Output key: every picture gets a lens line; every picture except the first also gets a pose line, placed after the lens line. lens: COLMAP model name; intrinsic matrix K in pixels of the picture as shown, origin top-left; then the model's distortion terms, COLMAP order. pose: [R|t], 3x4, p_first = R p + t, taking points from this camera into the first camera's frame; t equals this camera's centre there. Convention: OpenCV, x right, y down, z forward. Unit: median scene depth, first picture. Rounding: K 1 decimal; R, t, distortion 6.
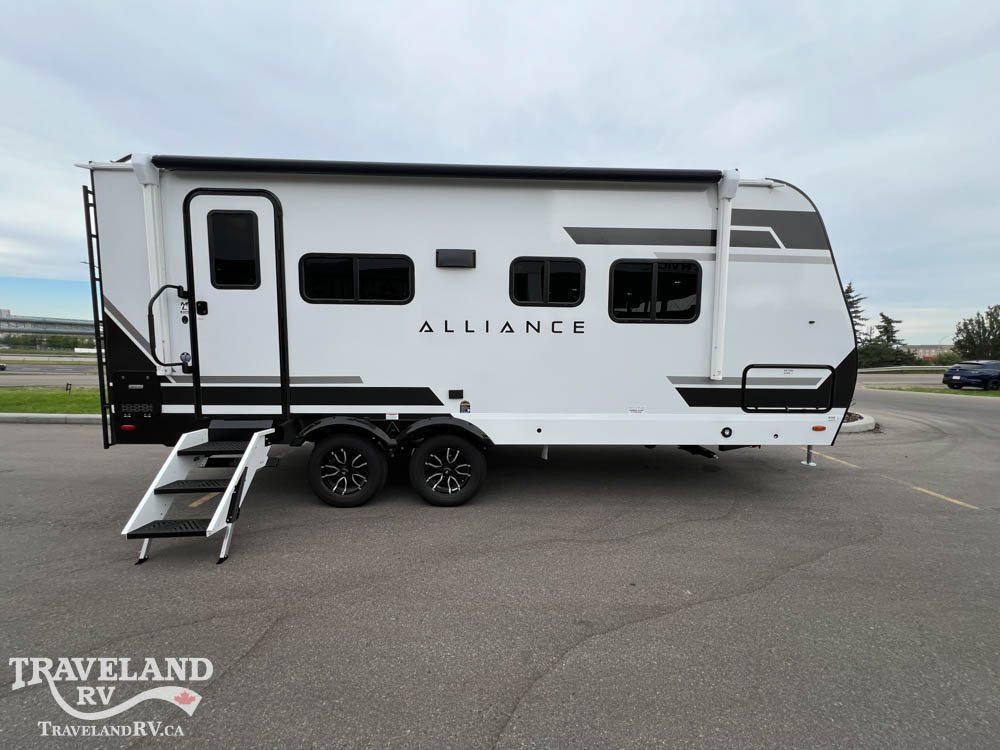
lens RADIAL K [[398.9, 0, 498.8], [0, 398.9, 378.0], [0, 0, 1]] dist [-0.001982, 0.000421]
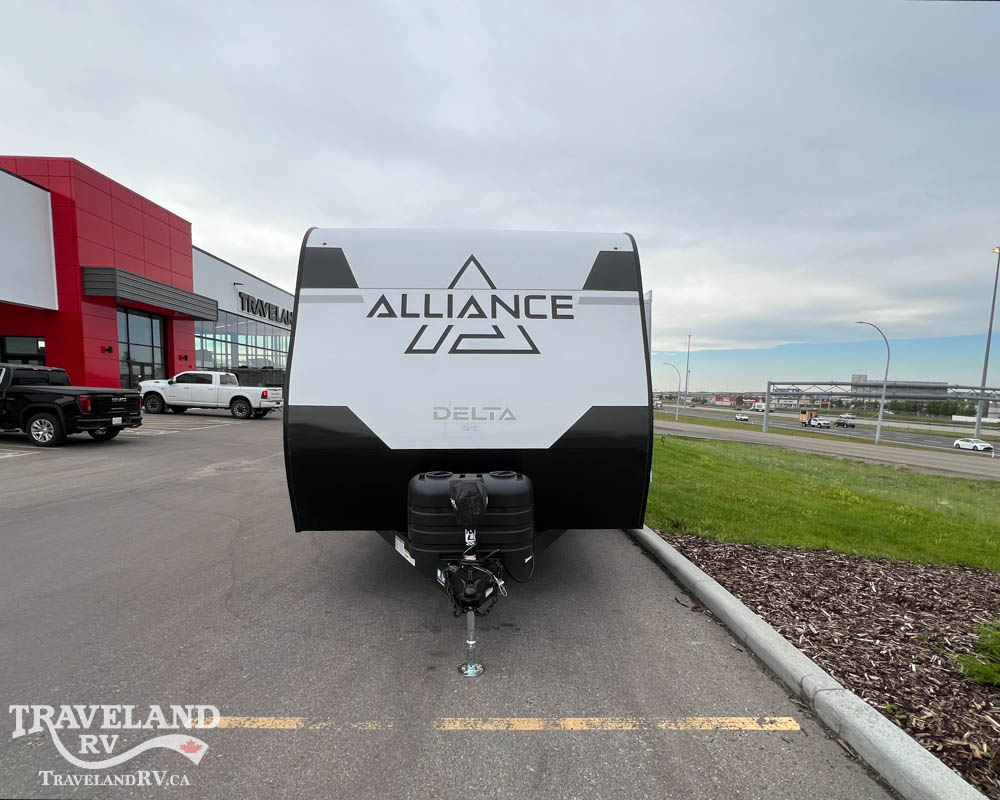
lens RADIAL K [[522.8, 0, 493.9], [0, 522.8, 452.8], [0, 0, 1]] dist [-0.003160, 0.000575]
pose [[0.005533, 0.097997, -0.995171, 1.894749], [-0.104997, 0.989742, 0.096879, -0.128939], [0.994457, 0.103954, 0.015766, 1.388271]]
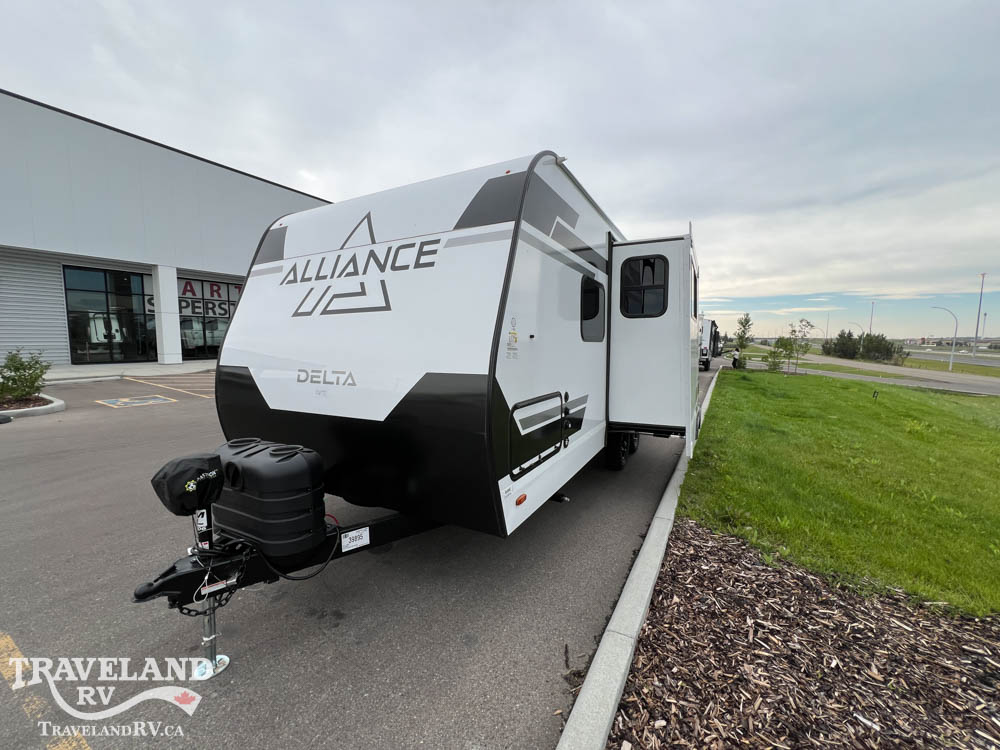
lens RADIAL K [[398.9, 0, 496.1], [0, 398.9, 376.6], [0, 0, 1]] dist [-0.001982, 0.000421]
pose [[-0.500782, 0.060409, -0.863463, 1.355361], [-0.088389, 0.988778, 0.120439, -0.218161], [0.861049, 0.136634, -0.489822, 1.979121]]
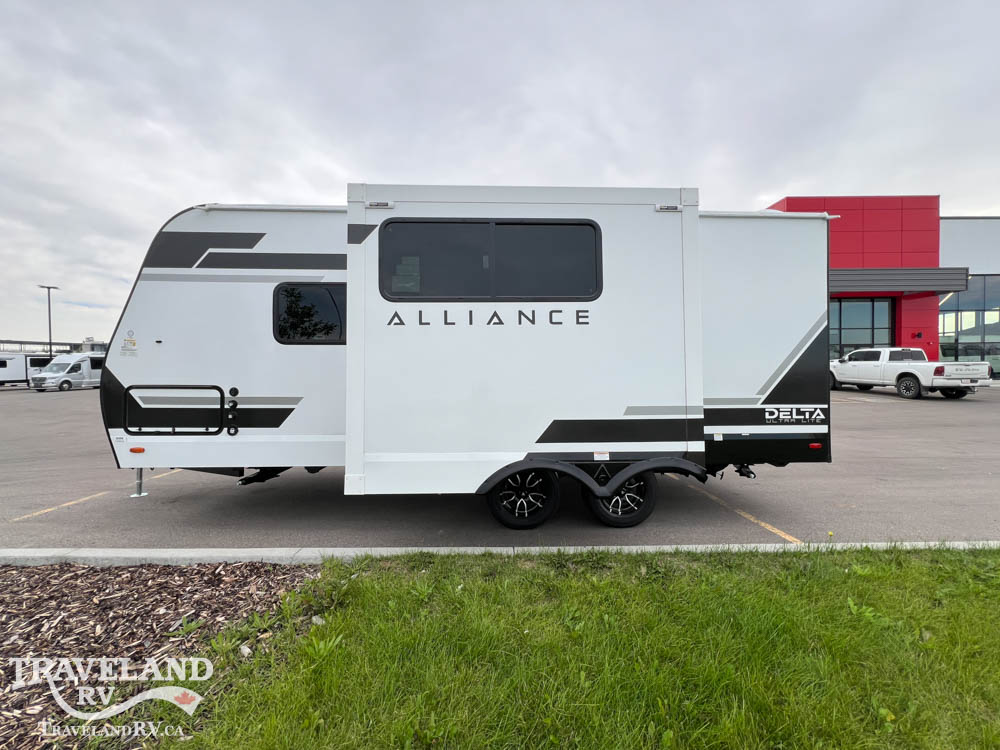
lens RADIAL K [[398.9, 0, 503.0], [0, 398.9, 378.2], [0, 0, 1]] dist [-0.001982, 0.000421]
pose [[-0.999919, -0.007755, -0.010064, -0.092627], [-0.008754, 0.994606, 0.103355, -0.228826], [0.009208, 0.103435, -0.994594, 2.680117]]
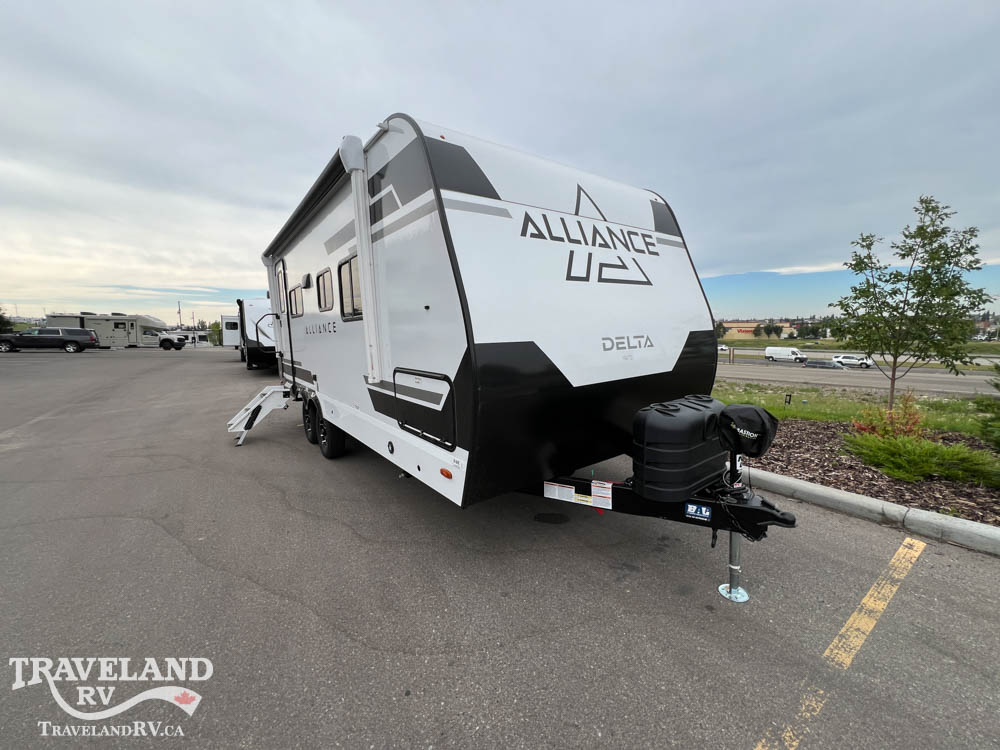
lens RADIAL K [[398.9, 0, 498.5], [0, 398.9, 377.1], [0, 0, 1]] dist [-0.001982, 0.000421]
pose [[0.567132, 0.072348, -0.820443, 1.380199], [-0.046713, 0.997357, 0.055658, -0.067251], [0.822301, 0.006760, 0.569012, 0.714264]]
